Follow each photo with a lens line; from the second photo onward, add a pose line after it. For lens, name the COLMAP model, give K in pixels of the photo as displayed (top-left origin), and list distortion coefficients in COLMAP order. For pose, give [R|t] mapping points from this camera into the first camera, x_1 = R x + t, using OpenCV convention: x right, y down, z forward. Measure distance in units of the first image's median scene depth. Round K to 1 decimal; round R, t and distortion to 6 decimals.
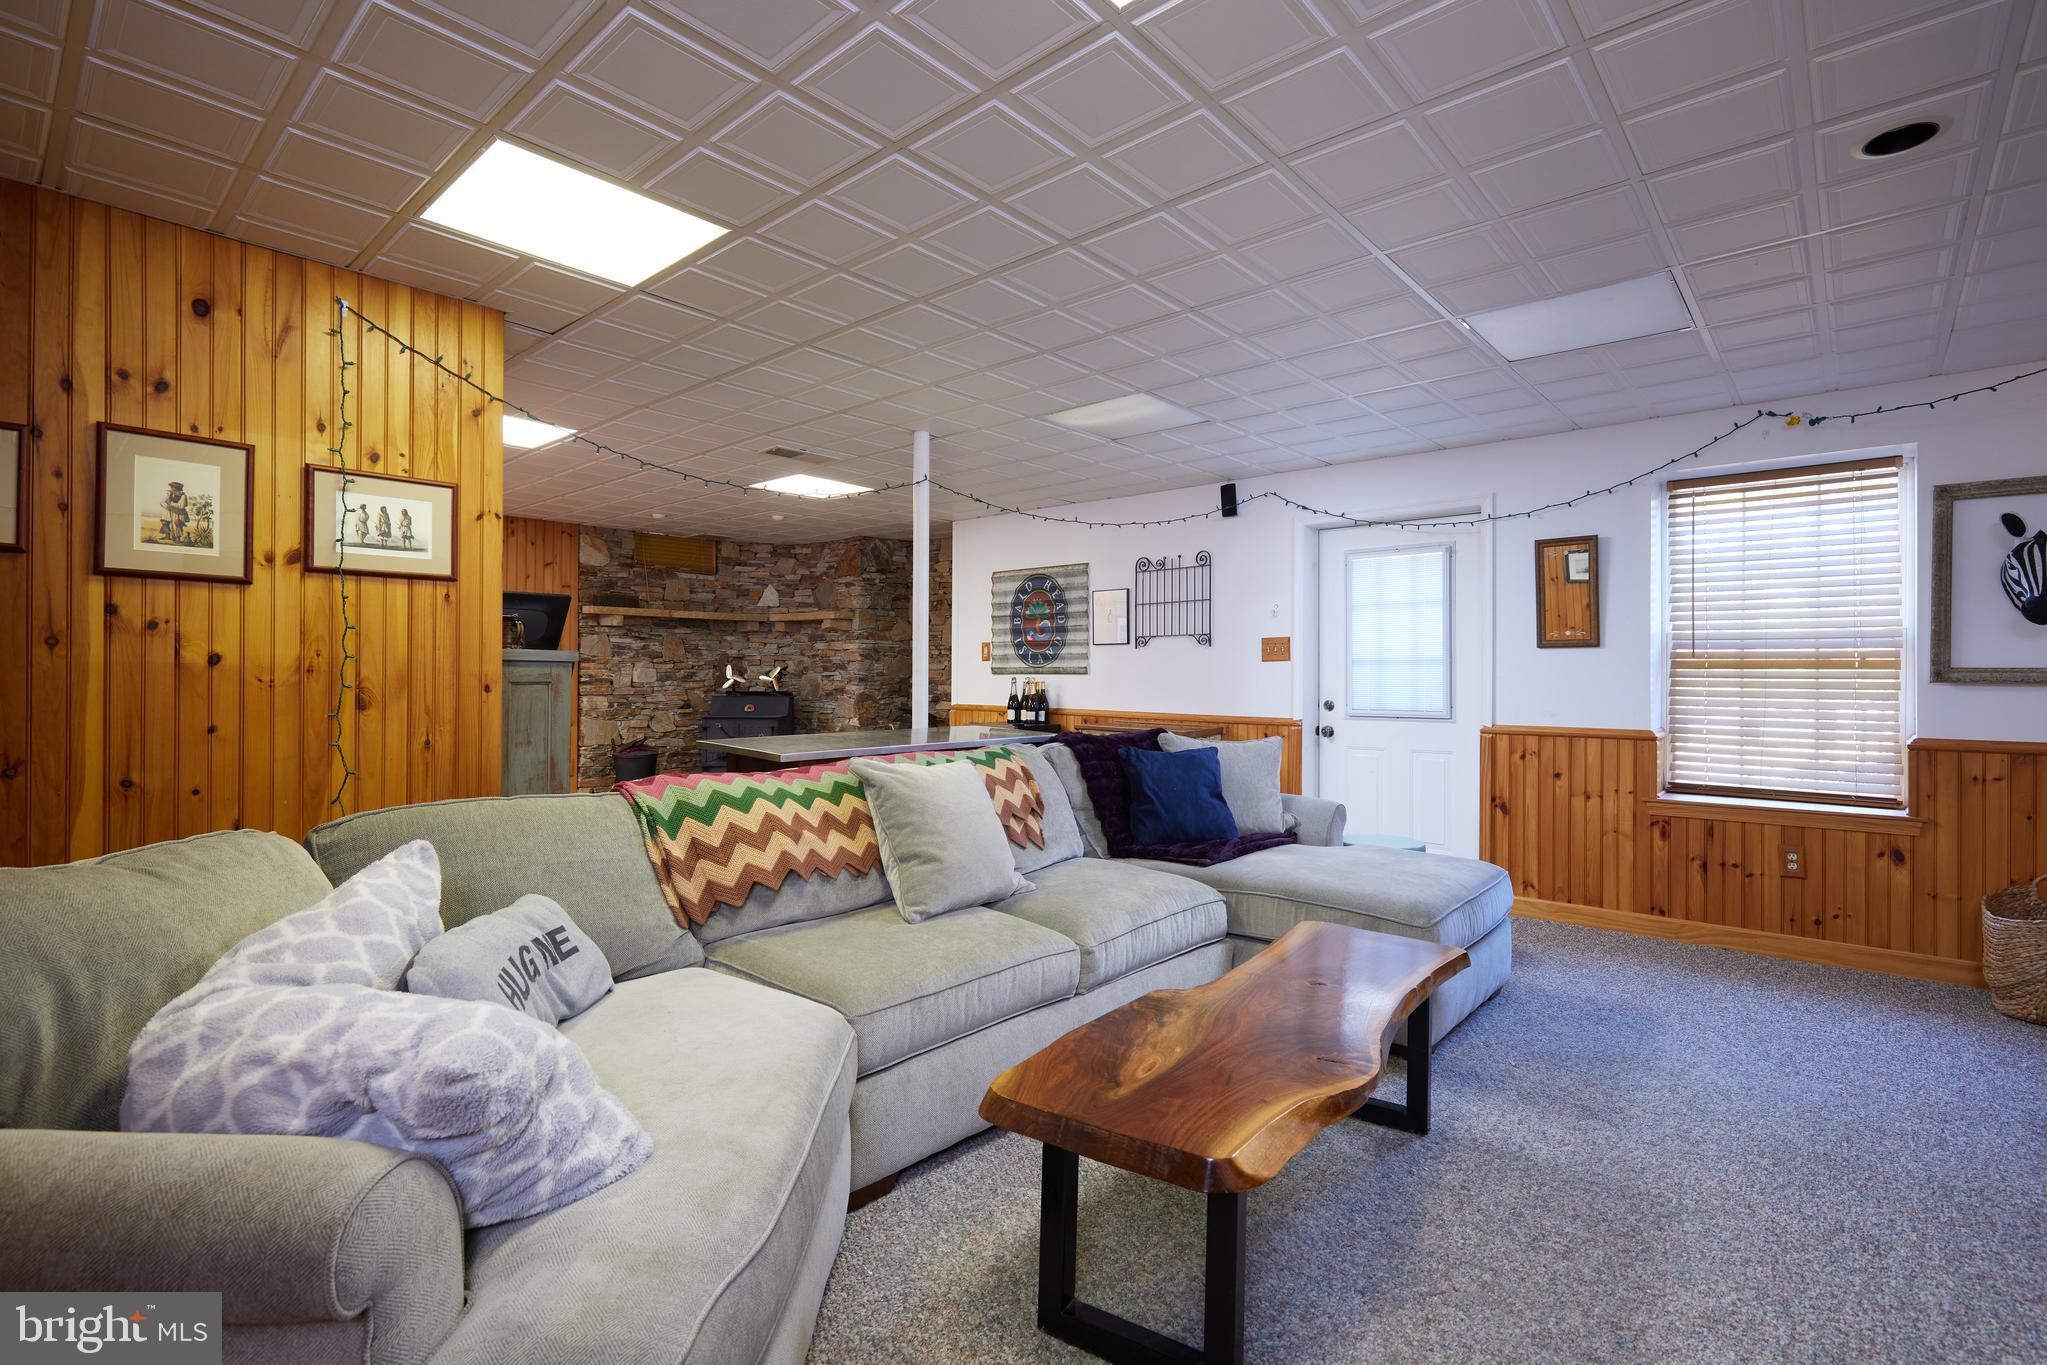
lens RADIAL K [[932.3, 0, 1030.3], [0, 932.3, 676.6], [0, 0, 1]] dist [0.001056, 0.001152]
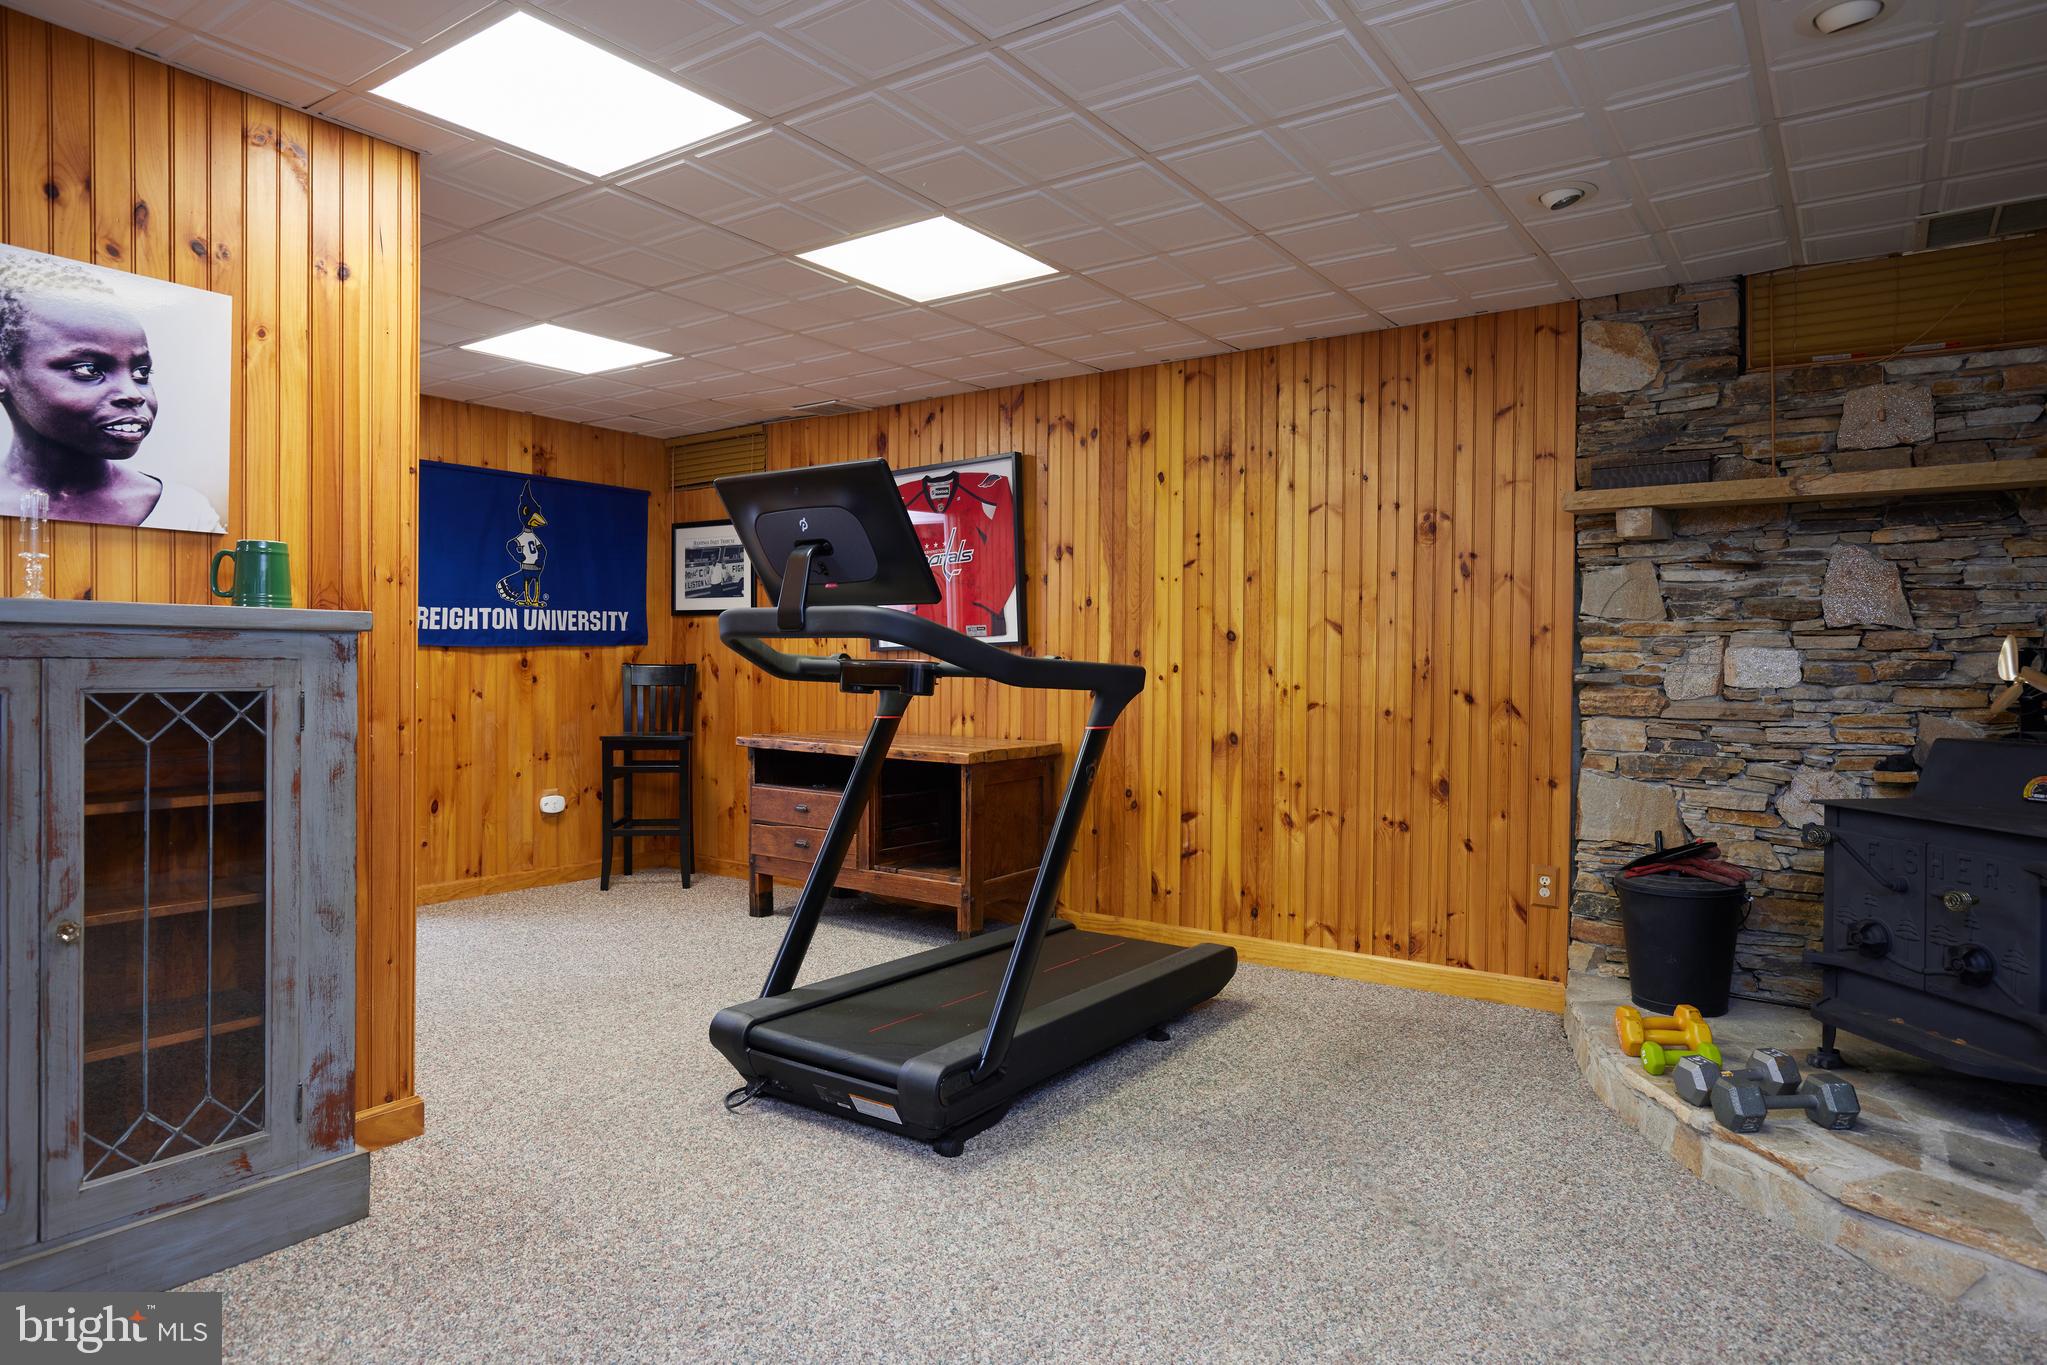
lens RADIAL K [[1188.7, 0, 1024.9], [0, 1188.7, 679.4], [0, 0, 1]] dist [-0.015577, 0.004748]
pose [[0.117612, 0.011989, -0.992987, 0.007632], [-0.008740, 0.999901, 0.011037, 0.000434], [0.993021, 0.007381, 0.117705, 0.693376]]
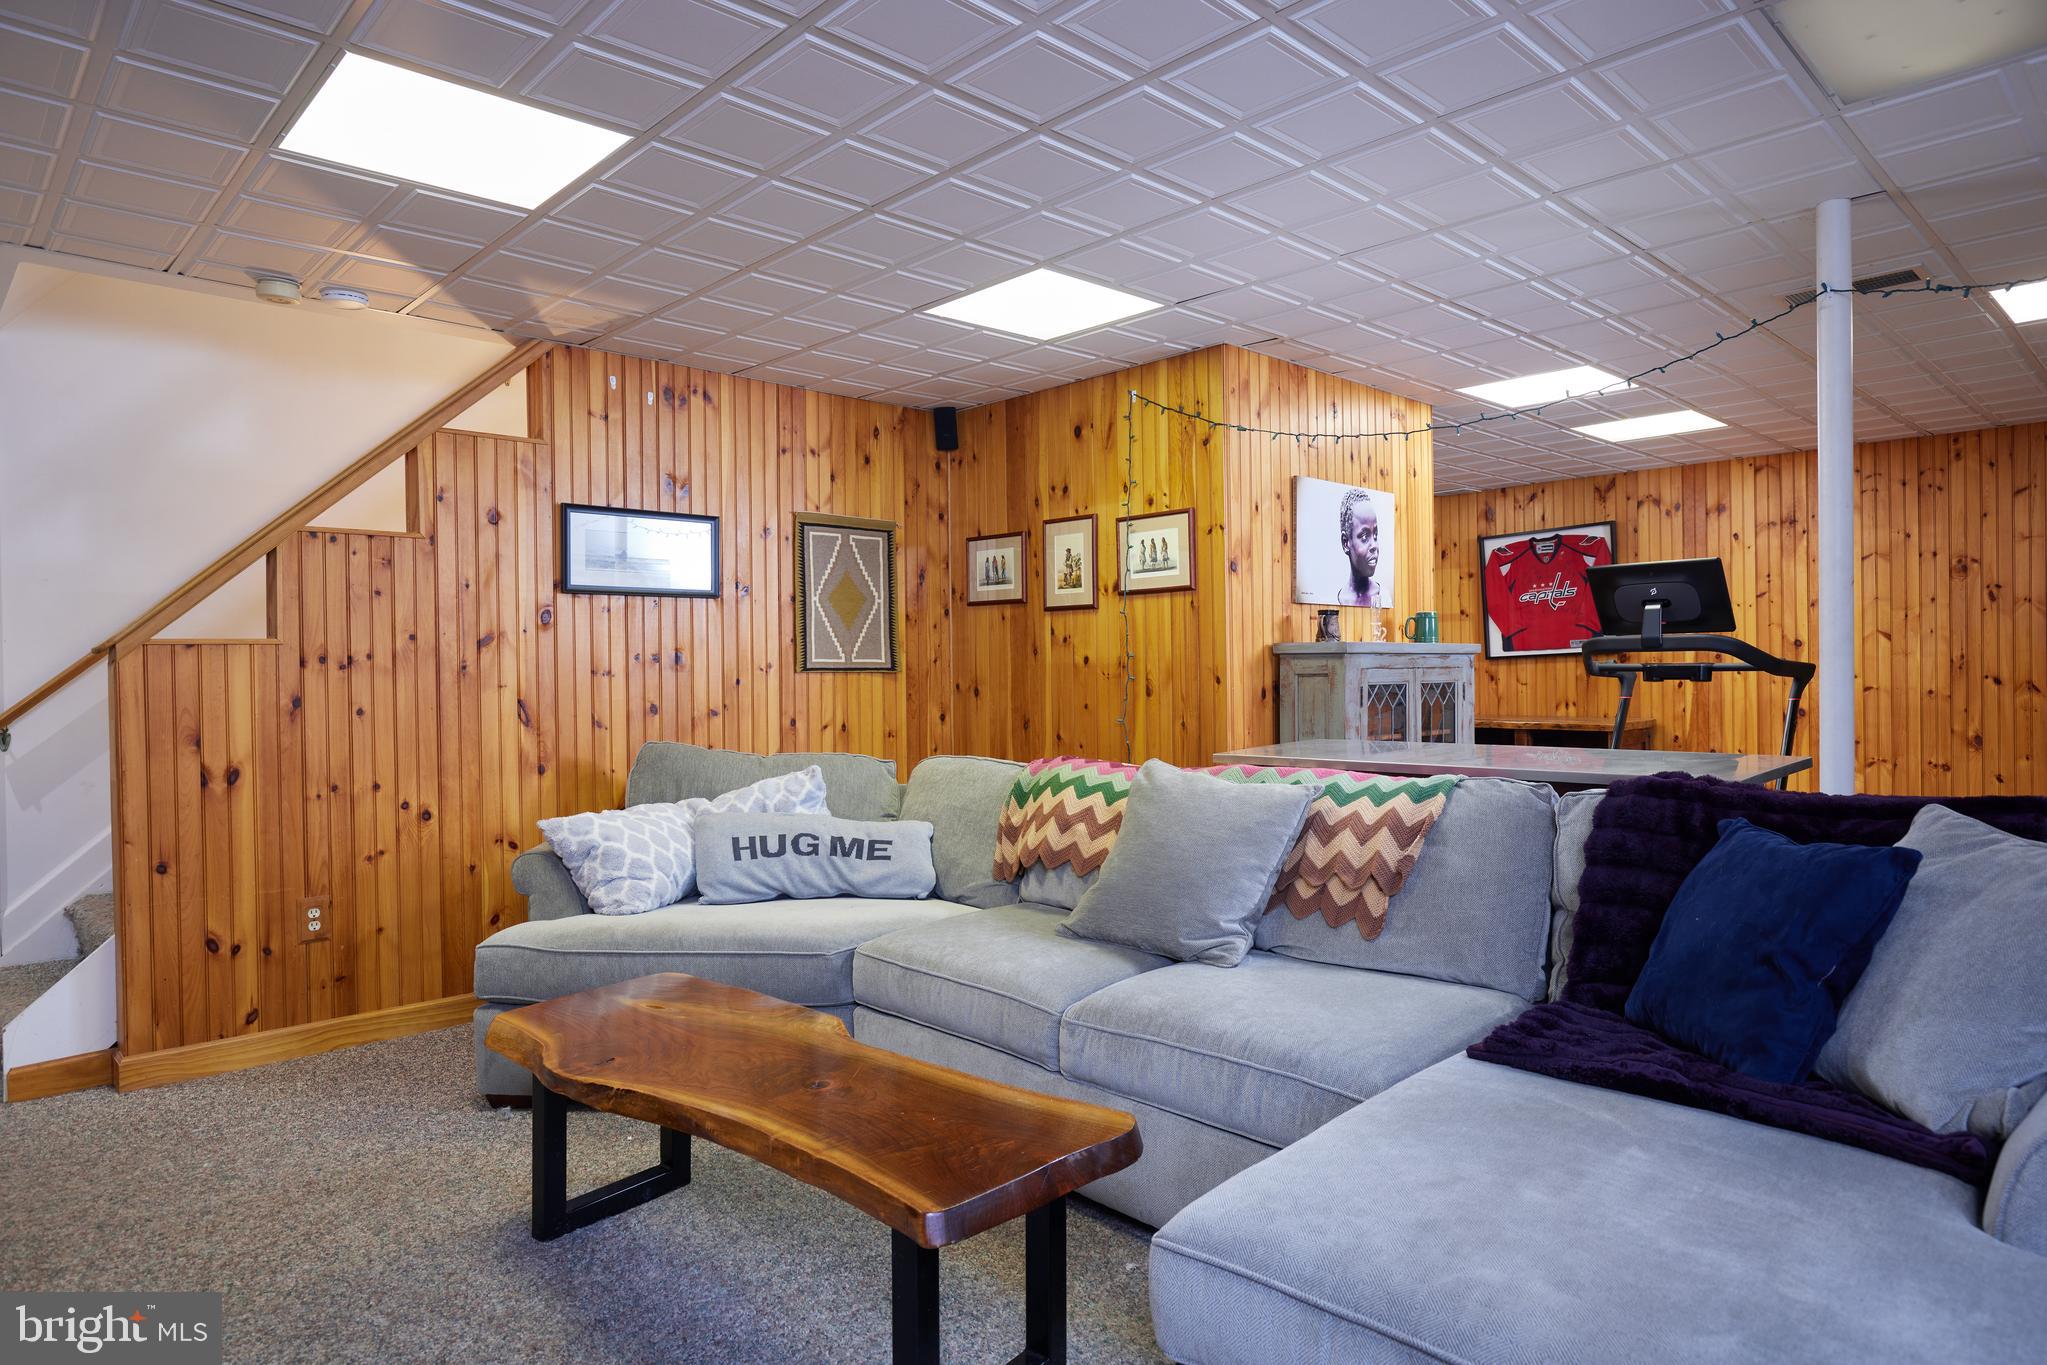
lens RADIAL K [[1188.7, 0, 1027.4], [0, 1188.7, 678.1], [0, 0, 1]] dist [-0.015577, 0.004748]
pose [[-0.072799, 0.001551, -0.997345, 0.354528], [0.012035, 0.999927, 0.000677, 0.002849], [0.997274, -0.011953, -0.072812, 0.348695]]
